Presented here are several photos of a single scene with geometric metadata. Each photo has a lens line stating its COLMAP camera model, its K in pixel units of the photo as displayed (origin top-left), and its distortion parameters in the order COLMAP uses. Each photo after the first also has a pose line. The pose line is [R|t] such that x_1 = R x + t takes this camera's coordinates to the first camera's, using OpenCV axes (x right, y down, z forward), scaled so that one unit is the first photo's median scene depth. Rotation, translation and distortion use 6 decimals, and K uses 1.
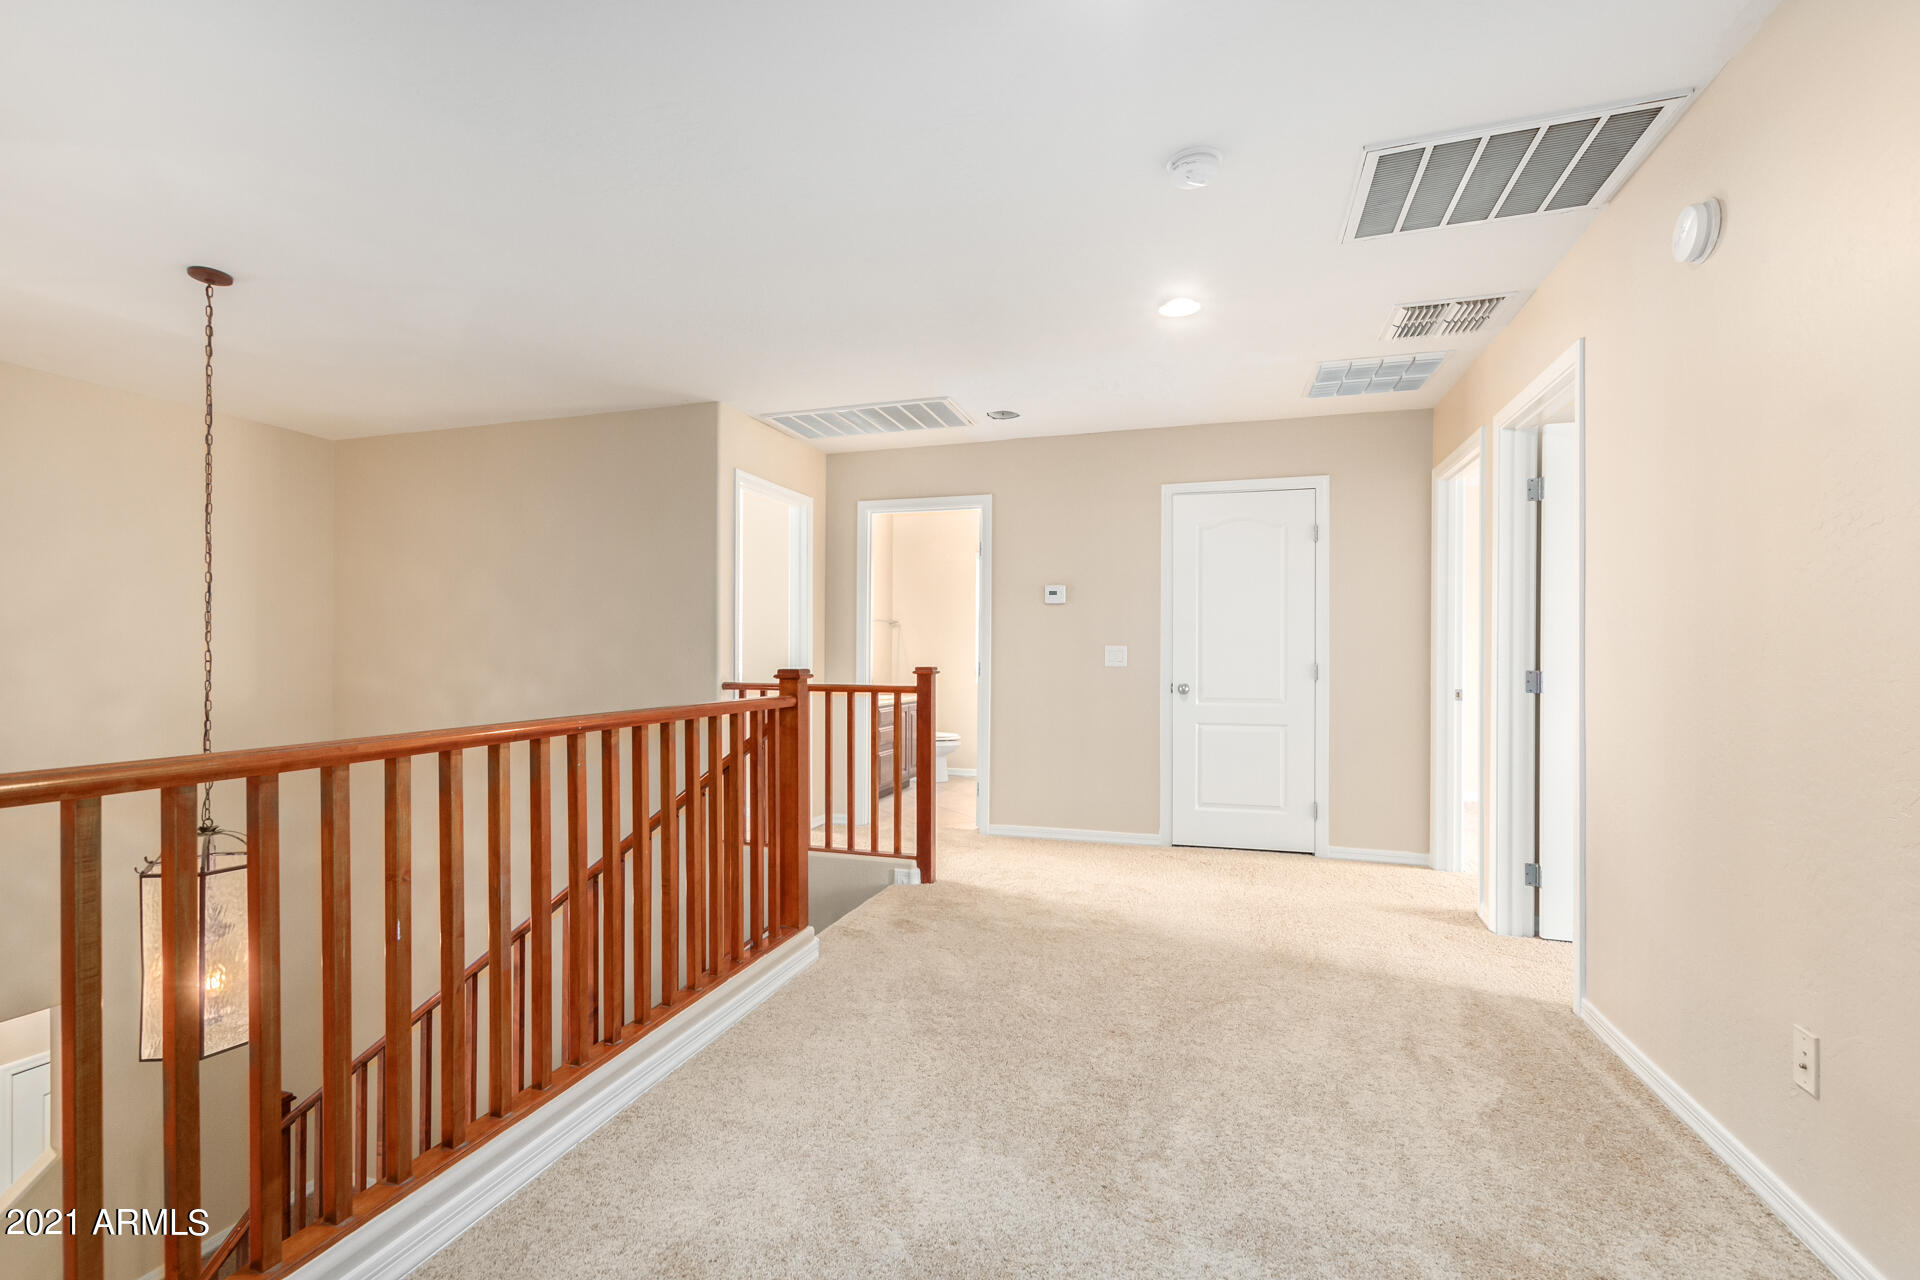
lens RADIAL K [[879.2, 0, 964.1], [0, 879.2, 661.2], [0, 0, 1]] dist [0.003410, 0.000269]
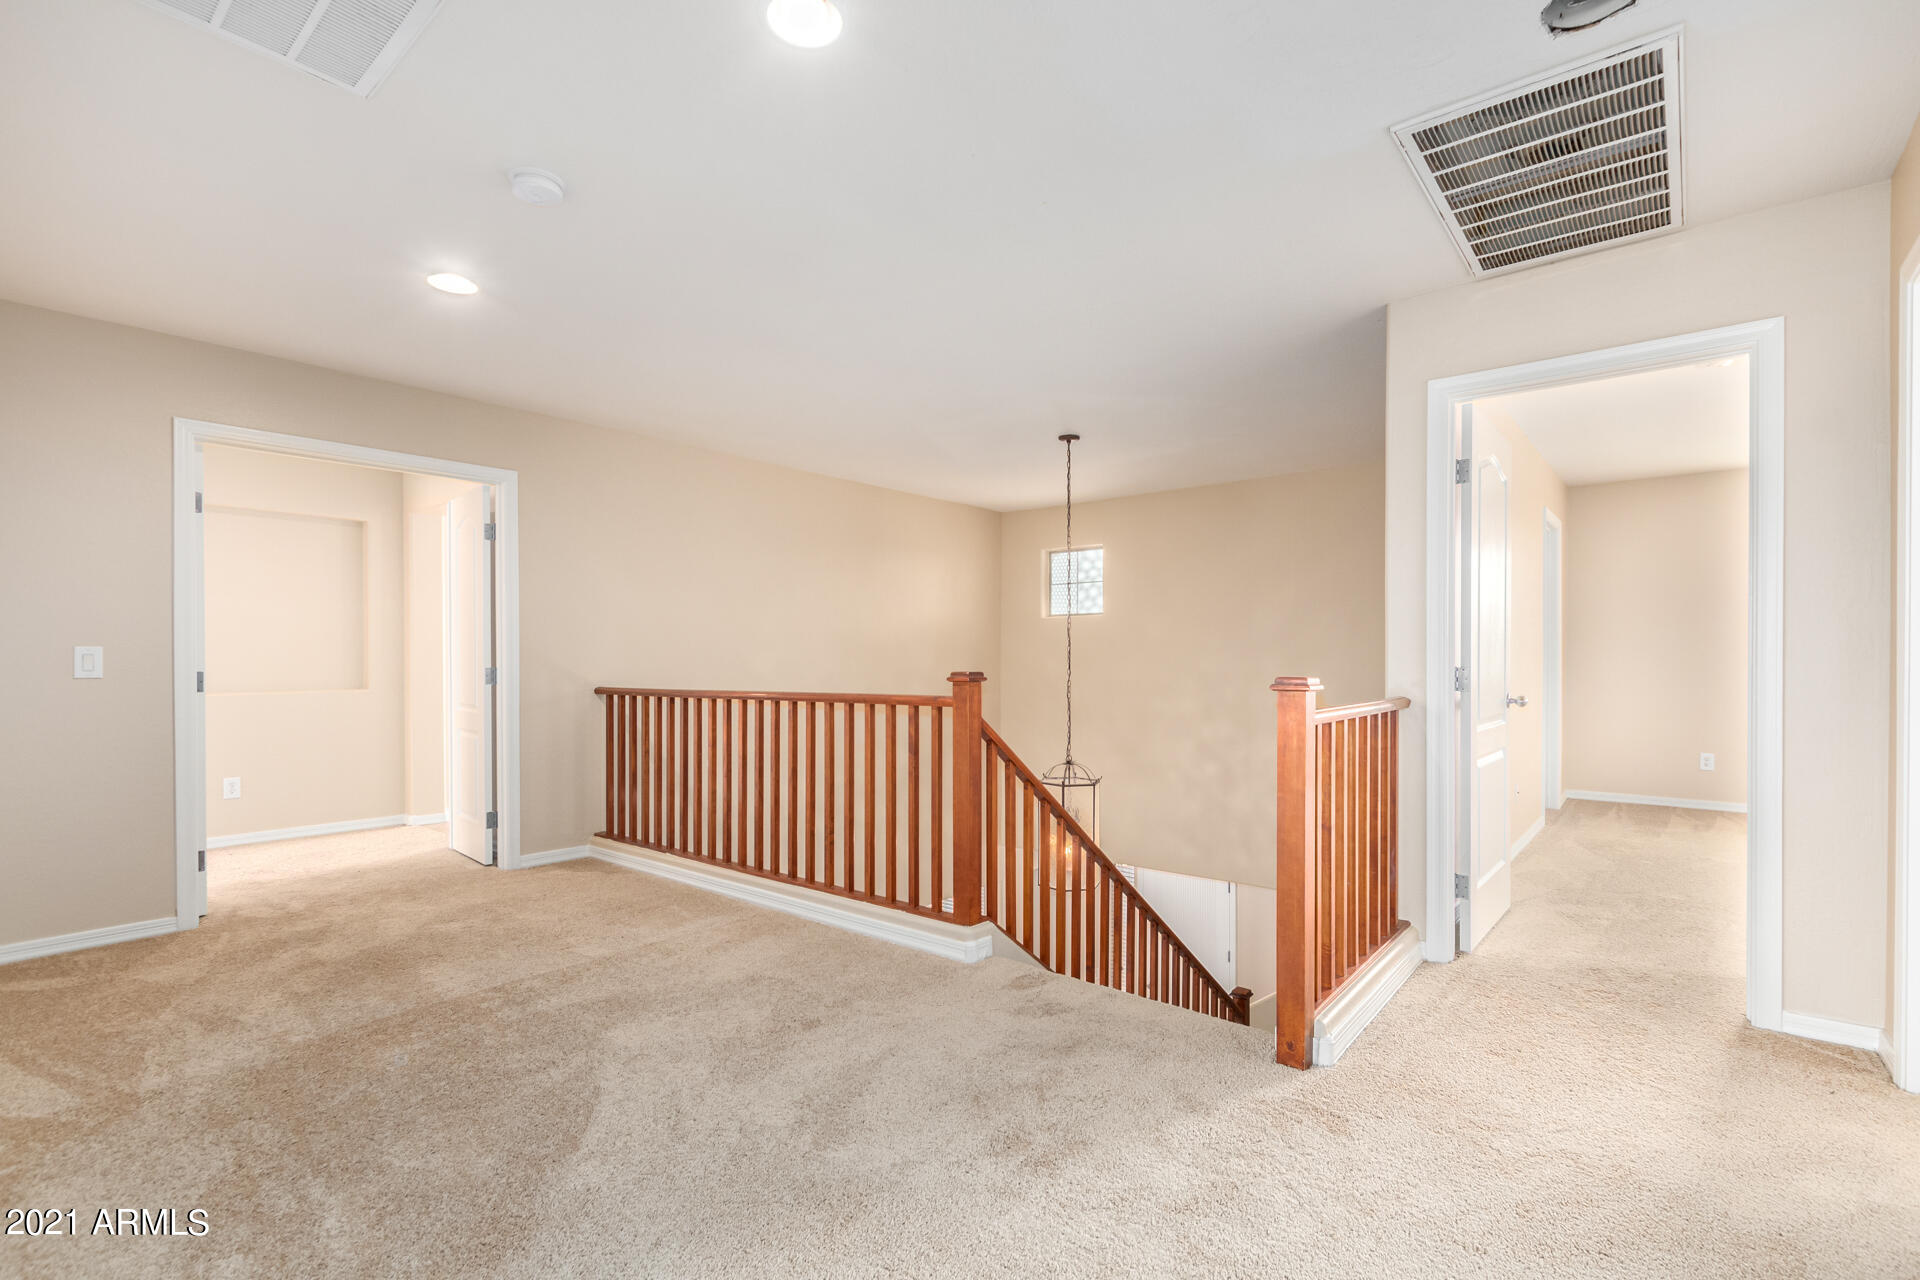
lens RADIAL K [[879.2, 0, 964.1], [0, 879.2, 661.2], [0, 0, 1]] dist [0.003410, 0.000269]
pose [[-0.359466, -0.000296, -0.933158, 0.771386], [0.005579, 0.999981, -0.002466, -0.002761], [0.933141, -0.006093, -0.359458, 1.381336]]
